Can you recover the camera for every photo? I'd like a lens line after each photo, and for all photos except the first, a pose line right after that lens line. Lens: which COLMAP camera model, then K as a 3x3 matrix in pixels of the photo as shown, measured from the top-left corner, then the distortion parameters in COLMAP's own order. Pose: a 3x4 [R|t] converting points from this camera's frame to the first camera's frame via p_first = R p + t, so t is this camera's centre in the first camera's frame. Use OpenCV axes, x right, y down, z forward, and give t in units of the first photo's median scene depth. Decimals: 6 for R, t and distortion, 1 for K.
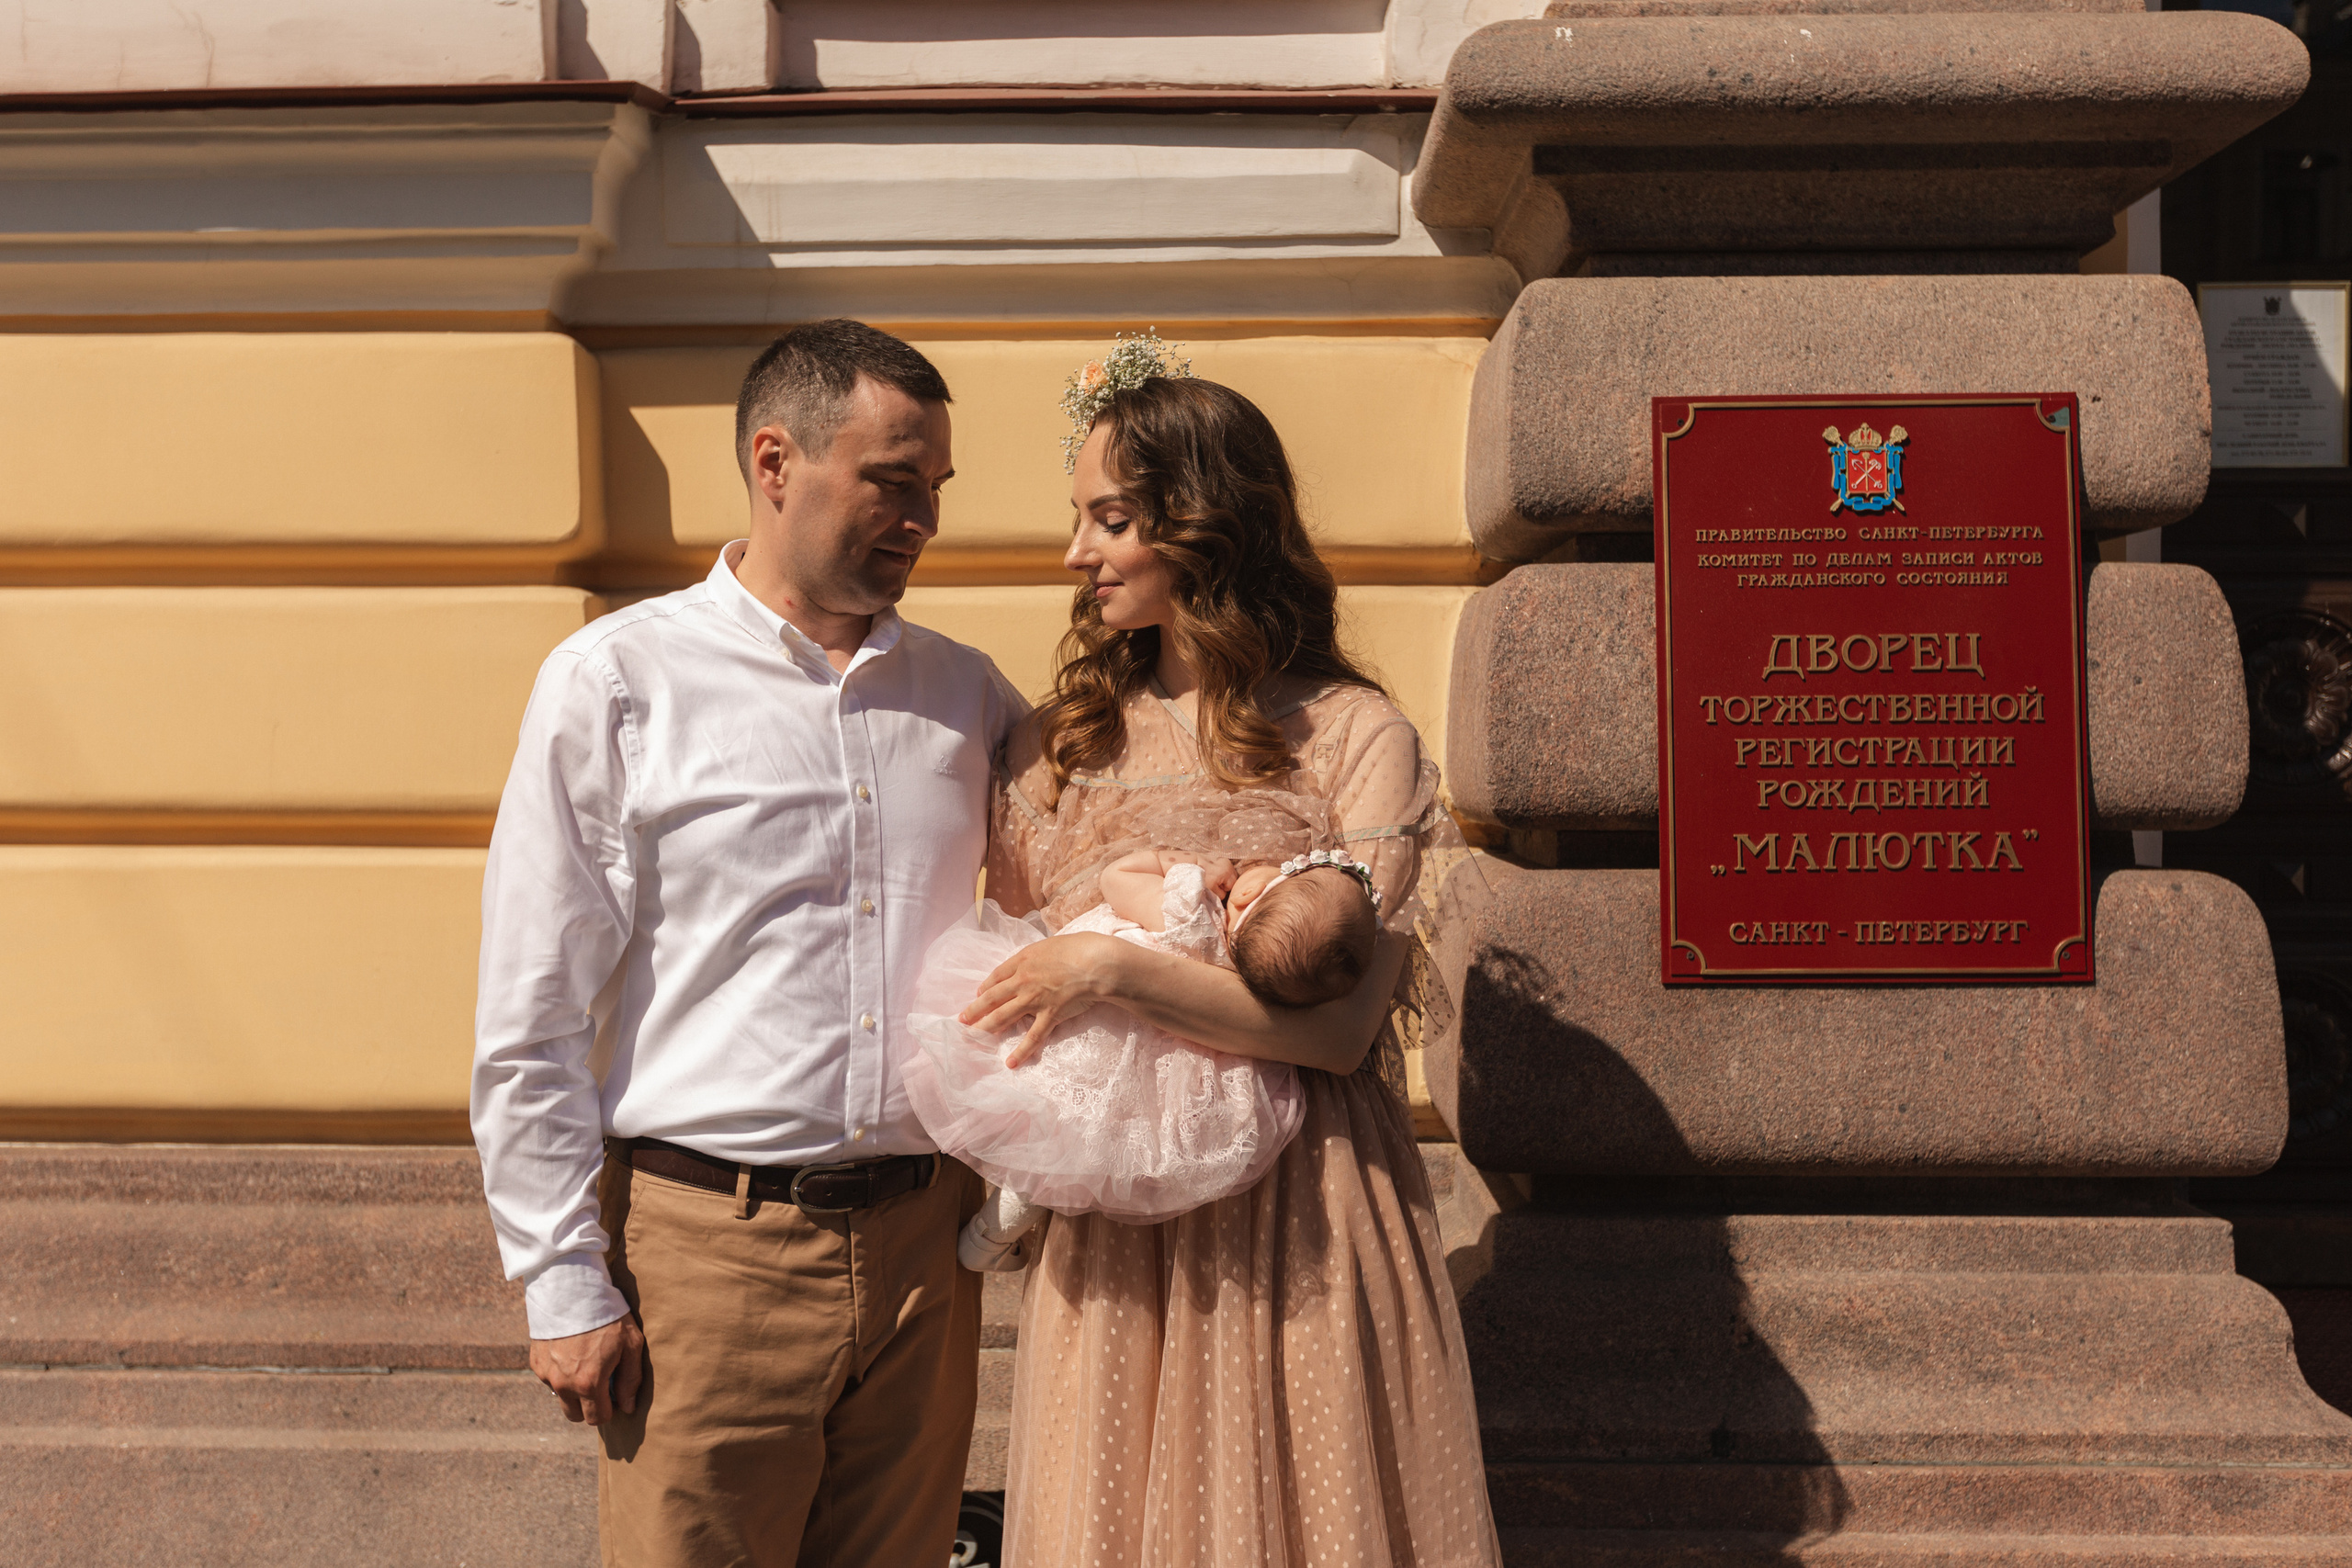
lens RADIAL K [[2271.4, 0, 1175.0], [0, 2271.4, 759.0], [0, 0, 1]] dist [-0.005799, 0.000000]
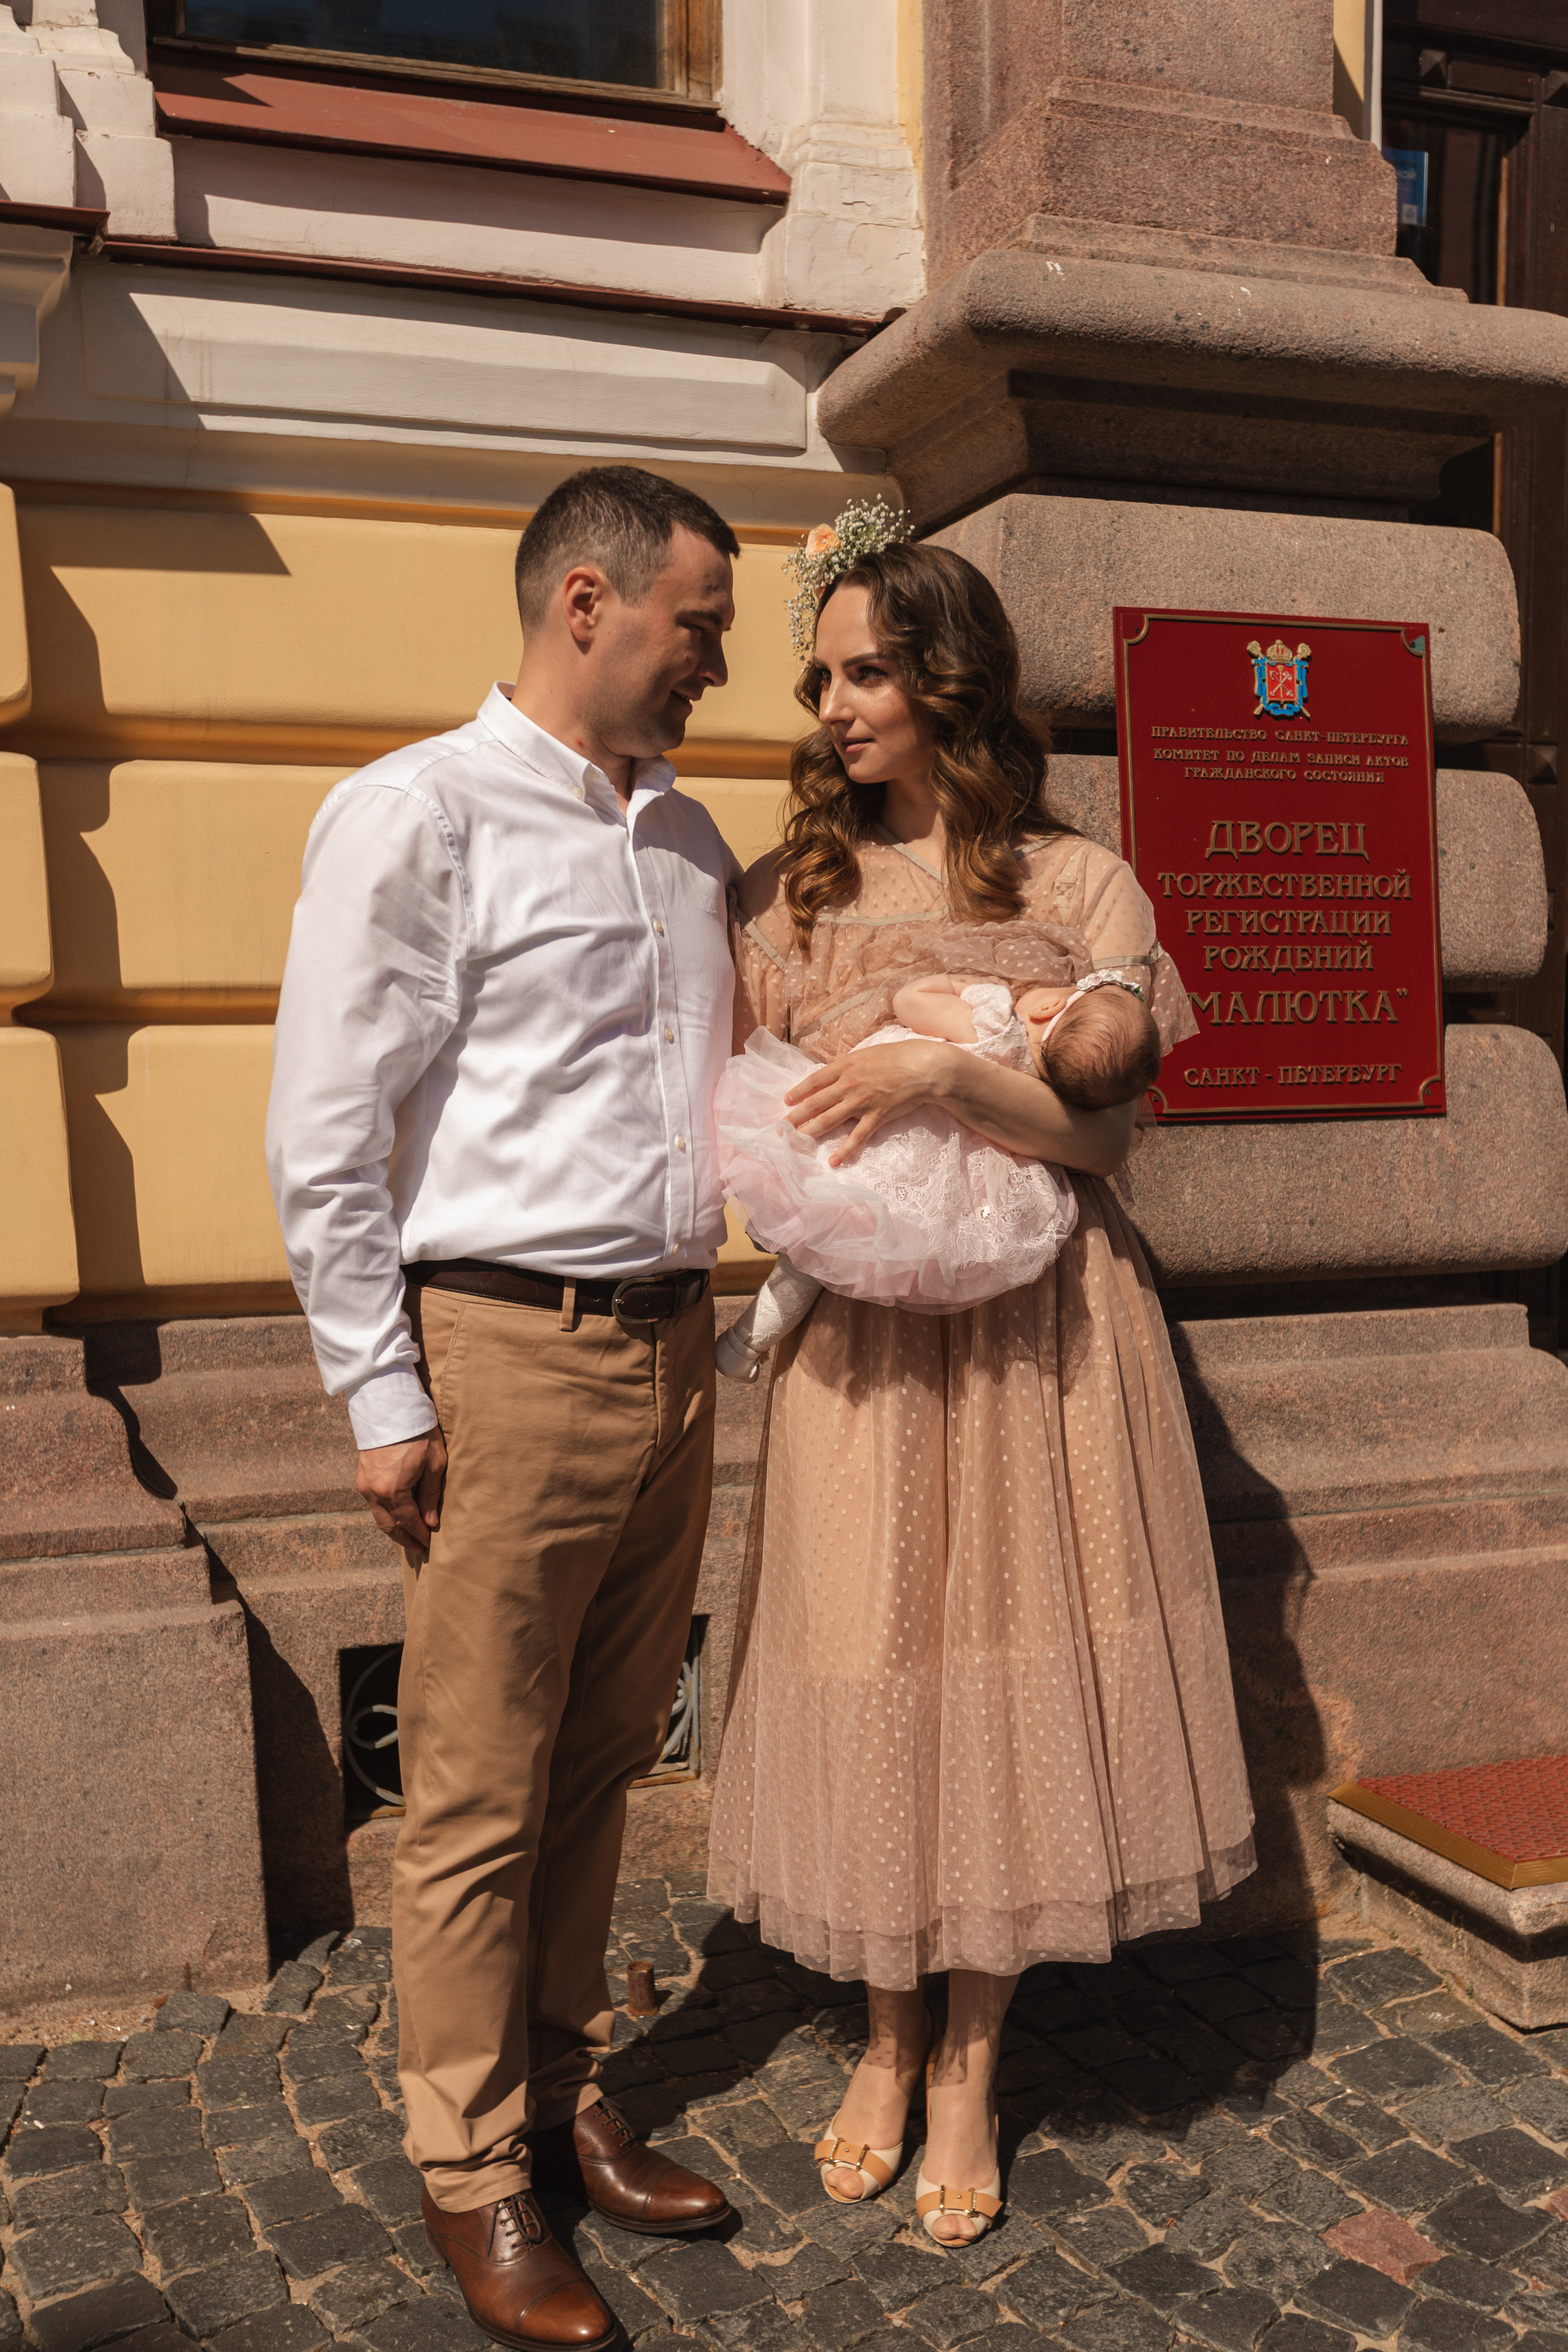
lens RADIAL K [[2271.7, 0, 758.3], [0, 2271.7, 1186.5], [0, 0, 1]] dist [-0.005799, 0.000000]
pose [[0.935907, -0.031608, 0.350827, -0.368360], [0.007962, 0.997610, 0.068638, 0.050429], [-0.352158, -0.061445, 0.933921, -0.011663]]
